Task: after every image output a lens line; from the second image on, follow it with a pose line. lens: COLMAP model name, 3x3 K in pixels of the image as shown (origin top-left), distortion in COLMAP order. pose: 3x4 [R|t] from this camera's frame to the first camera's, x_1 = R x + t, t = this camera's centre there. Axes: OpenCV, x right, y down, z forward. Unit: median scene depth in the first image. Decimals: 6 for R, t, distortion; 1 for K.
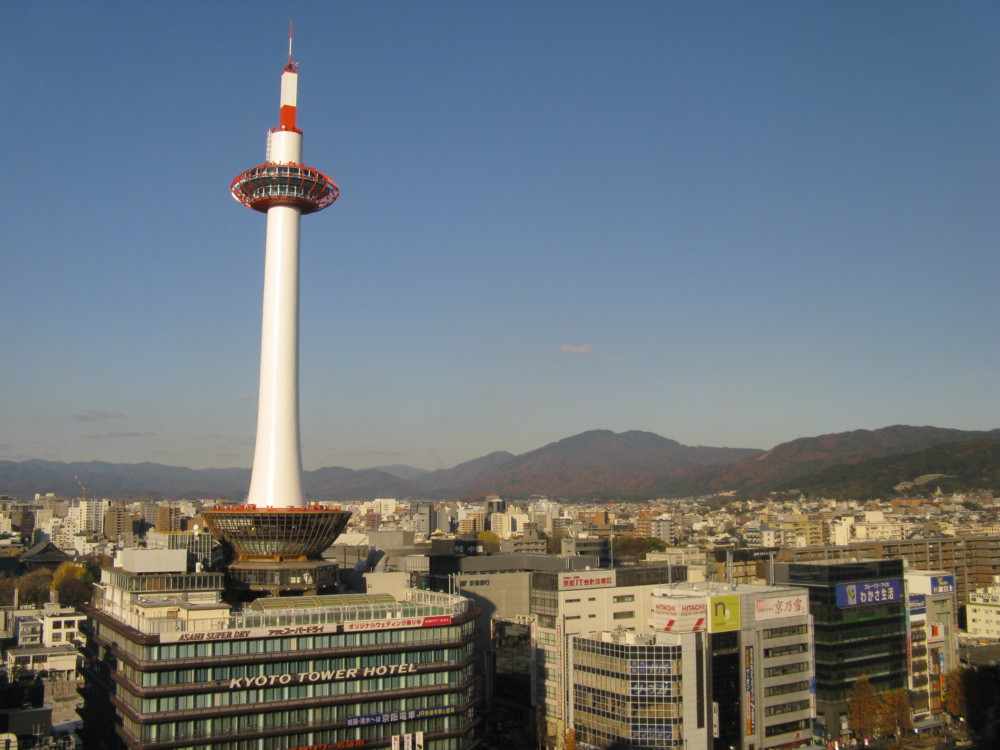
lens RADIAL K [[1012.9, 0, 506.7], [0, 1012.9, 356.8], [0, 0, 1]] dist [-0.197364, 0.220397]
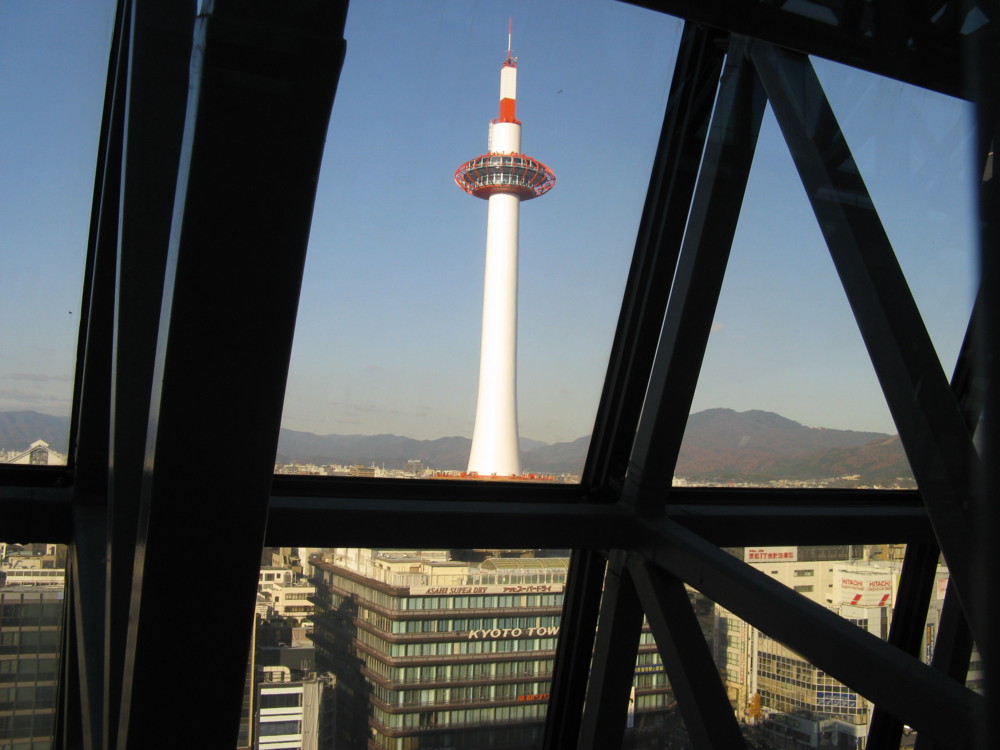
lens RADIAL K [[1012.9, 0, 506.7], [0, 1012.9, 356.8], [0, 0, 1]] dist [-0.197364, 0.220397]
pose [[0.993042, 0.028046, -0.114372, -0.110902], [-0.025045, 0.999305, 0.027593, -0.007668], [0.115066, -0.024537, 0.993055, -0.084690]]
